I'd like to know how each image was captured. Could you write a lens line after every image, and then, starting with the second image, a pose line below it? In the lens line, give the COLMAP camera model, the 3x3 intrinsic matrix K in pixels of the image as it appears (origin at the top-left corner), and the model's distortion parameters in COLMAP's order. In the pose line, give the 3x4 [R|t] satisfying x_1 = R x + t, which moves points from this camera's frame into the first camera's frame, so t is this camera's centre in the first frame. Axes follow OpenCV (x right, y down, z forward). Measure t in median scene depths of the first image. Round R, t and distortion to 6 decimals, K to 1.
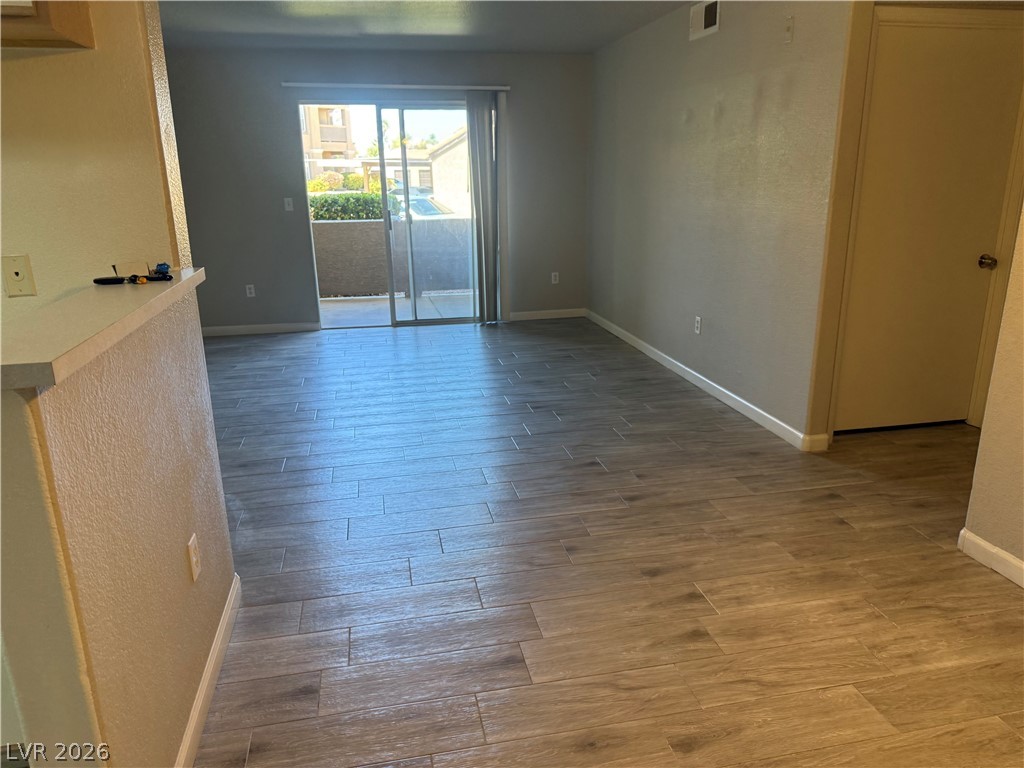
lens RADIAL K [[722.6, 0, 518.3], [0, 722.6, 389.2], [0, 0, 1]] dist [0.082274, -0.110447]
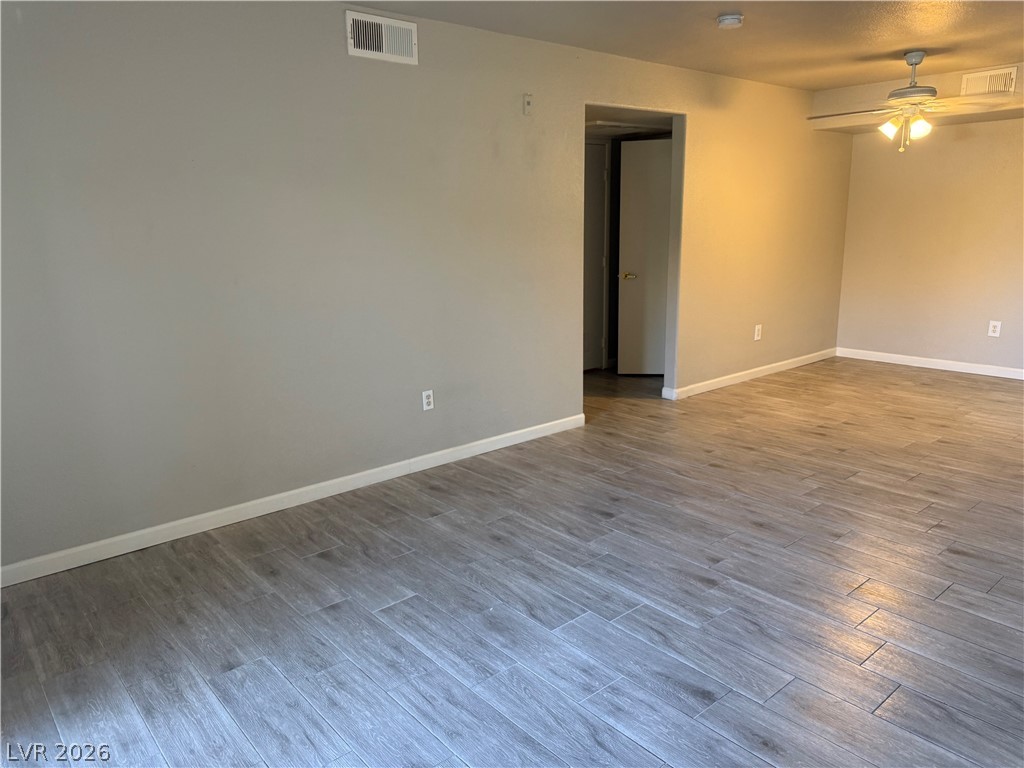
lens RADIAL K [[722.6, 0, 510.4], [0, 722.6, 382.3], [0, 0, 1]] dist [0.082274, -0.110447]
pose [[-0.478455, -0.167260, 0.862035, -0.607321], [0.276303, 0.903152, 0.328594, -0.411528], [-0.833509, 0.395400, -0.385903, 1.412868]]
